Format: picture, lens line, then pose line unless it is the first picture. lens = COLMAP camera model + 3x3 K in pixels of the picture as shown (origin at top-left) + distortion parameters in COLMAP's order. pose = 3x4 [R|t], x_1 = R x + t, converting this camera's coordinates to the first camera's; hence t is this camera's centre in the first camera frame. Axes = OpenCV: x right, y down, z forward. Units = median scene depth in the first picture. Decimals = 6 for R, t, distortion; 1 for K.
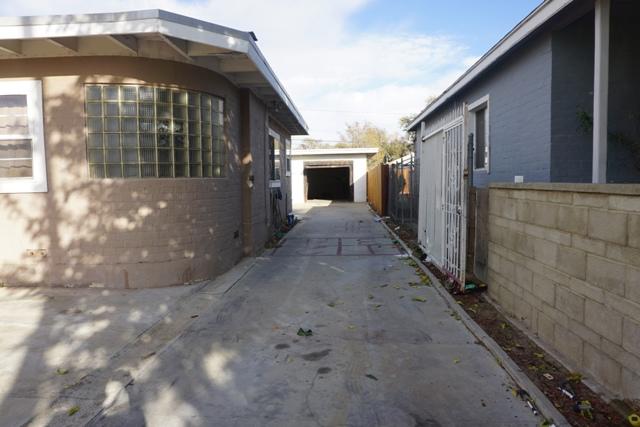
lens RADIAL K [[428.1, 0, 320.0], [0, 428.1, 211.9], [0, 0, 1]] dist [-0.026655, 0.013540]
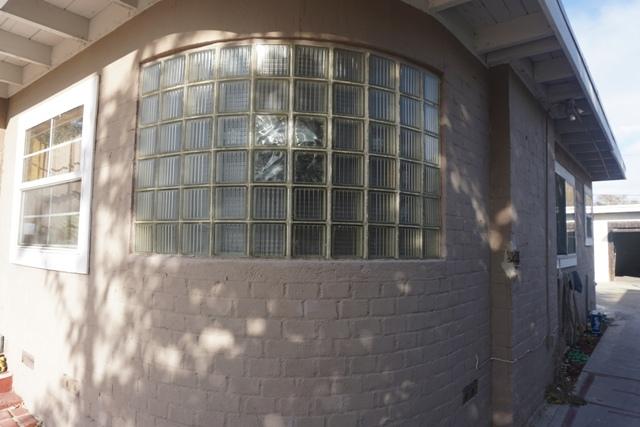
lens RADIAL K [[428.1, 0, 321.9], [0, 428.1, 204.6], [0, 0, 1]] dist [-0.026655, 0.013540]
pose [[0.816924, -0.015695, -0.576532, -0.081372], [-0.074934, 0.988268, -0.133082, -0.073189], [0.571857, 0.151920, 0.806164, 0.637568]]
